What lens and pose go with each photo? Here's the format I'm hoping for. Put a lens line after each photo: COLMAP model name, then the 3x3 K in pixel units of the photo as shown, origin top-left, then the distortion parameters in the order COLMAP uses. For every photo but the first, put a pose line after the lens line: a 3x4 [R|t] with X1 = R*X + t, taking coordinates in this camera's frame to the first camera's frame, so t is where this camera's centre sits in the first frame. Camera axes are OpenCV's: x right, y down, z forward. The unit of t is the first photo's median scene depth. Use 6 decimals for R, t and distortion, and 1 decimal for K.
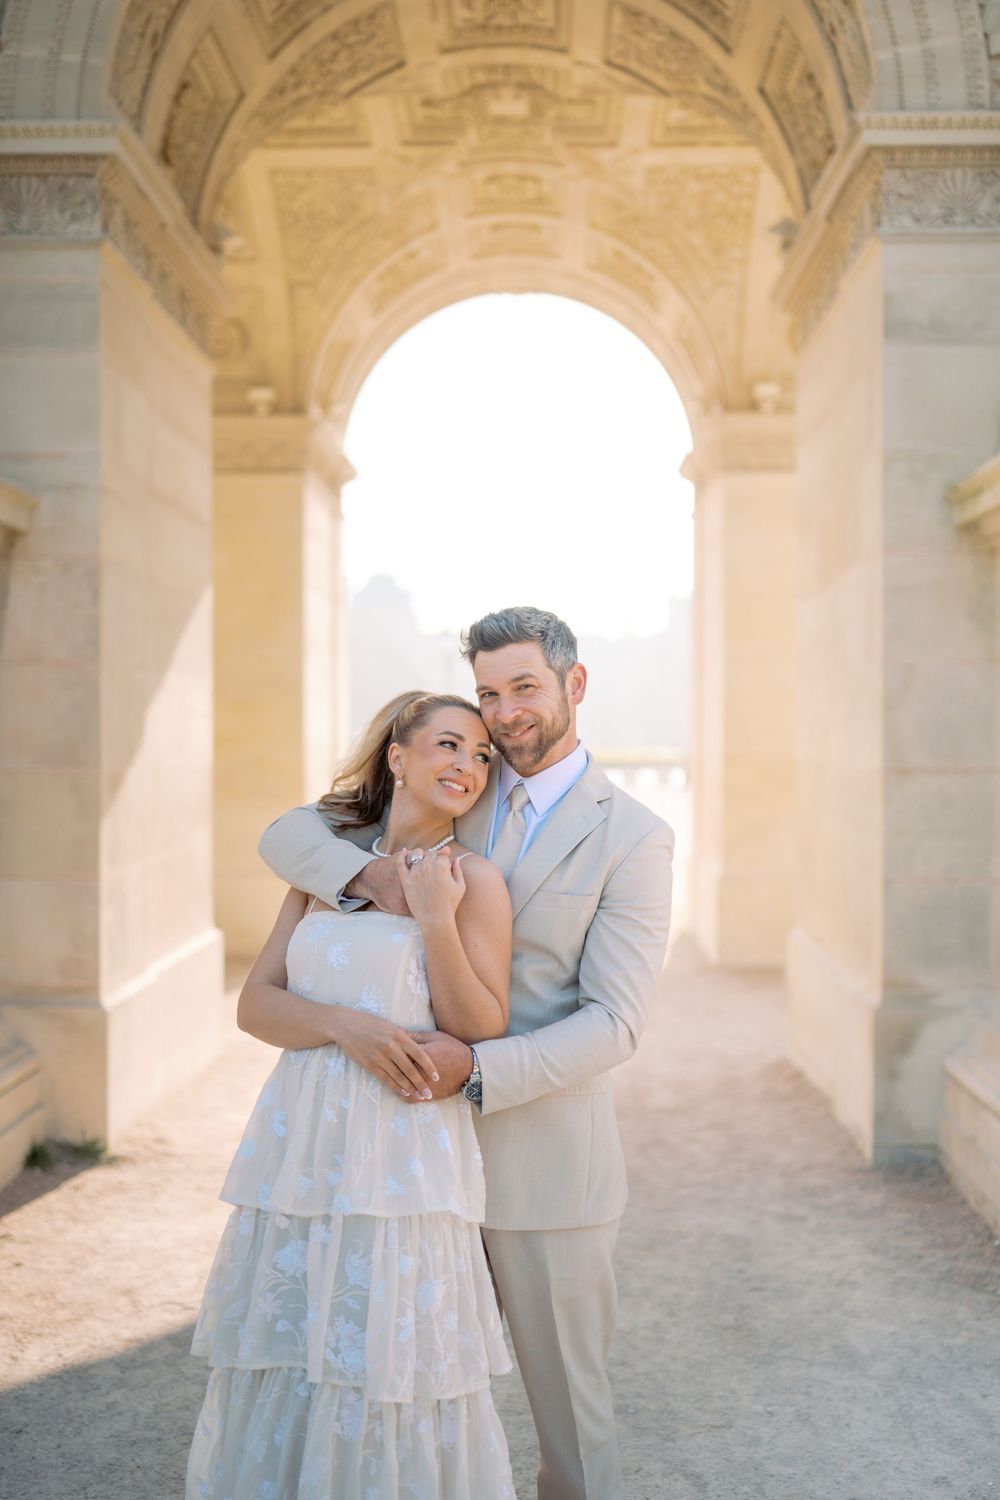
lens RADIAL K [[1412.6, 0, 477.3], [0, 1412.6, 735.7], [0, 0, 1]] dist [0.004203, 0.000000]
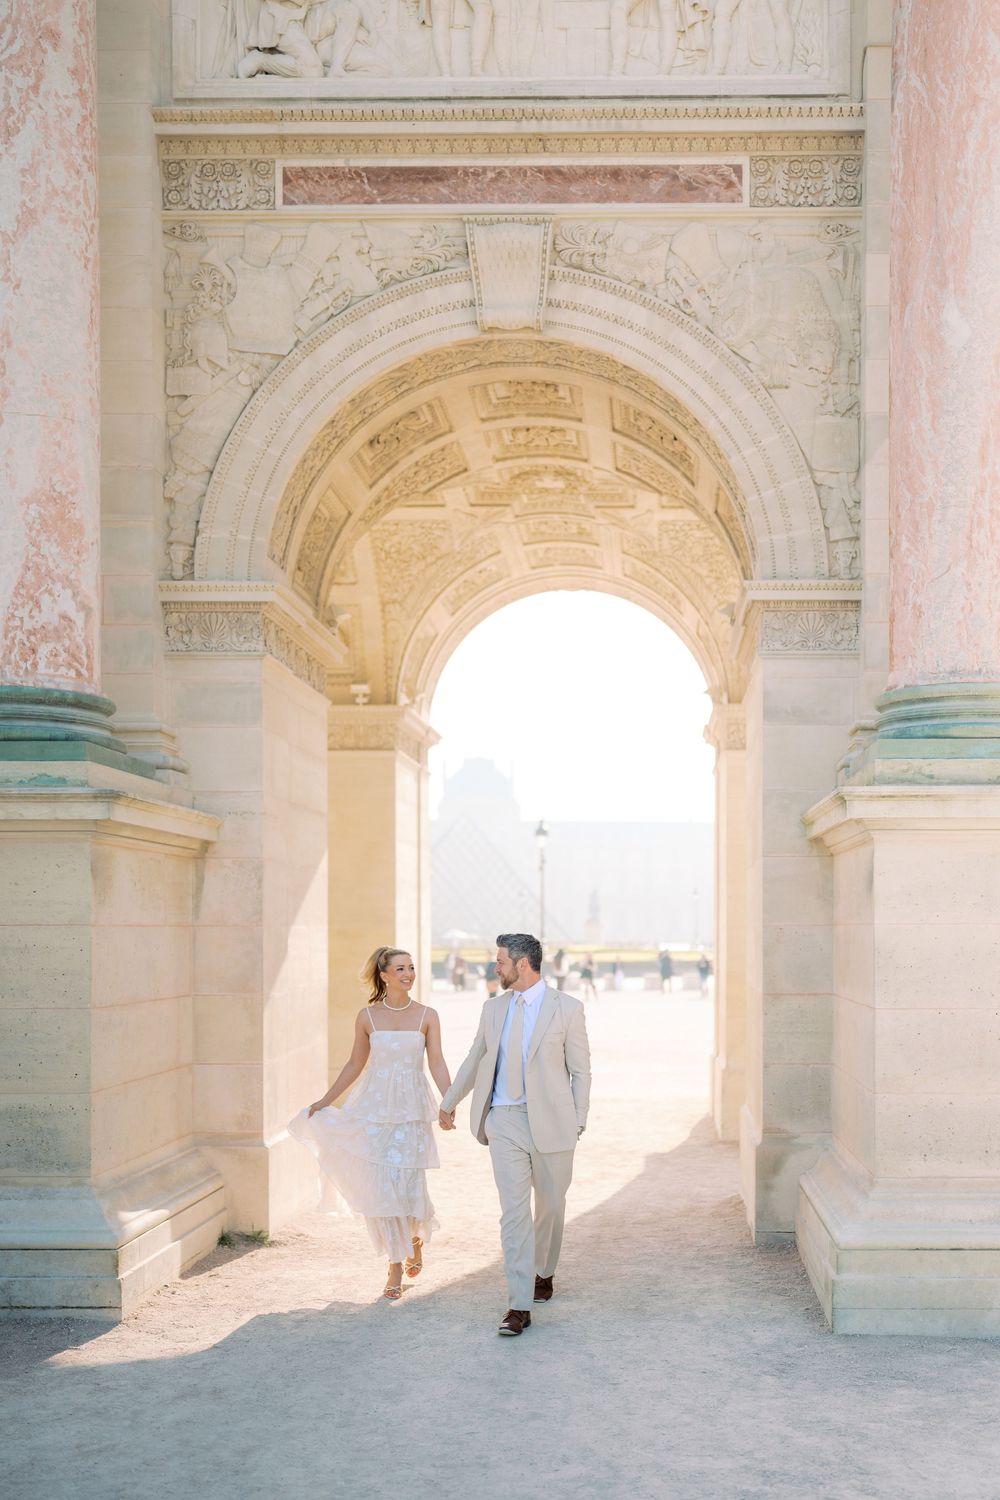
lens RADIAL K [[1404.5, 0, 580.3], [0, 1404.5, 948.7], [0, 0, 1]] dist [0.010259, 0.000000]
pose [[0.999961, -0.000188, 0.008842, 0.068990], [0.000133, 0.999981, 0.006217, -0.035720], [-0.008843, -0.006215, 0.999942, -0.552834]]
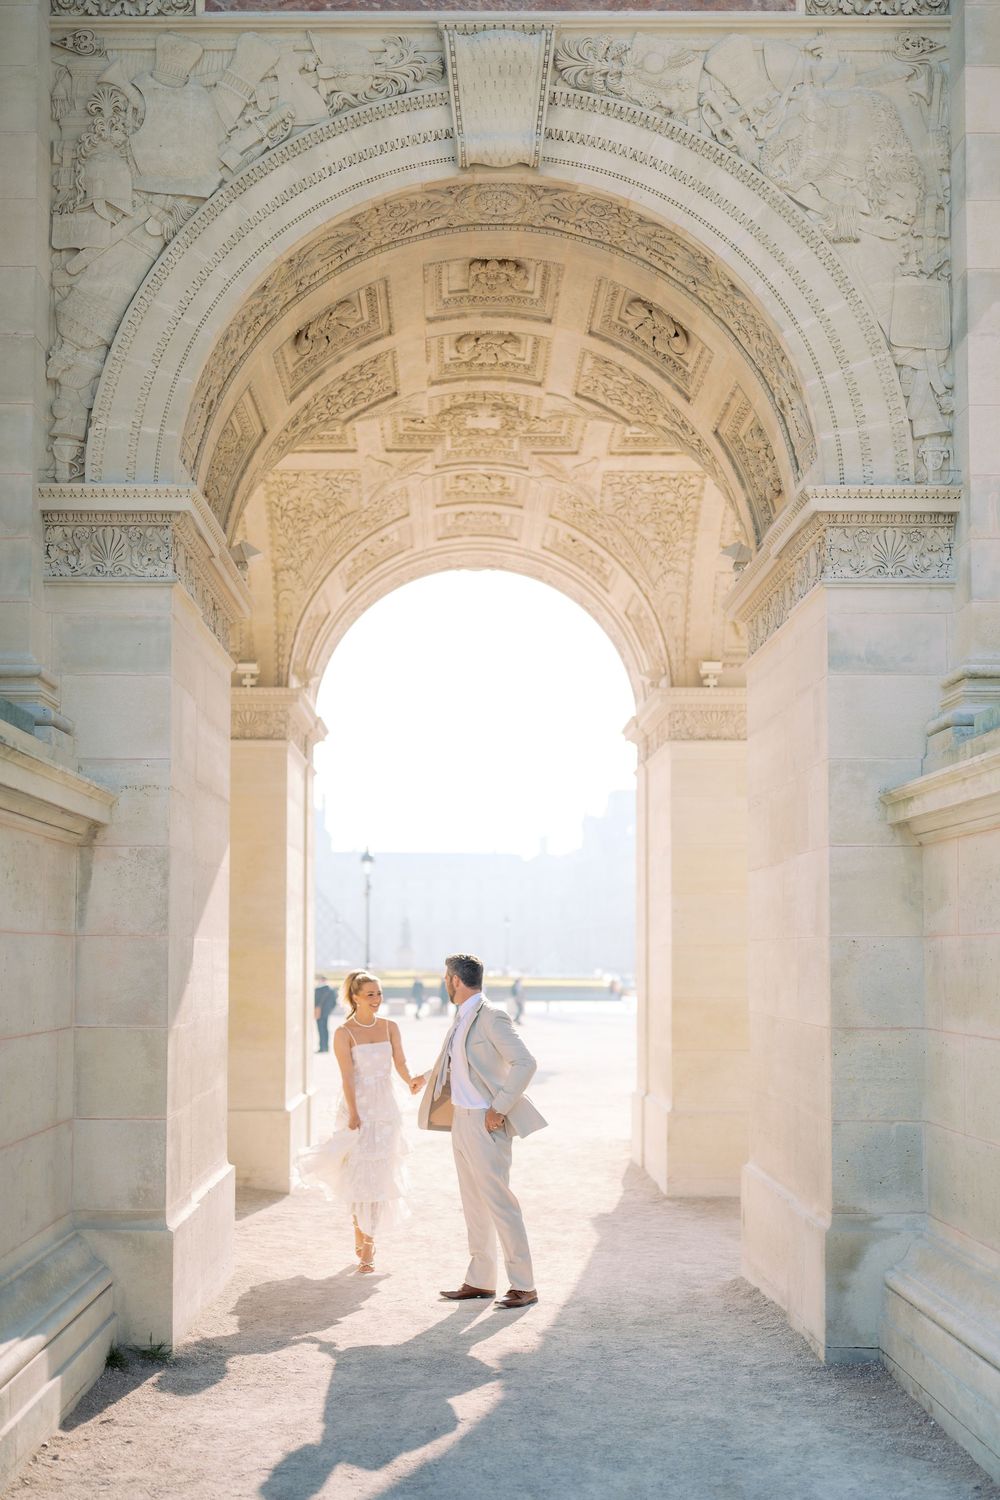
lens RADIAL K [[1412.6, 0, 426.1], [0, 1412.6, 909.8], [0, 0, 1]] dist [0.004203, 0.000000]
pose [[0.999845, 0.003446, 0.017255, -0.072929], [-0.002779, 0.999254, -0.038509, -0.028230], [-0.017375, 0.038455, 0.999109, -0.181759]]
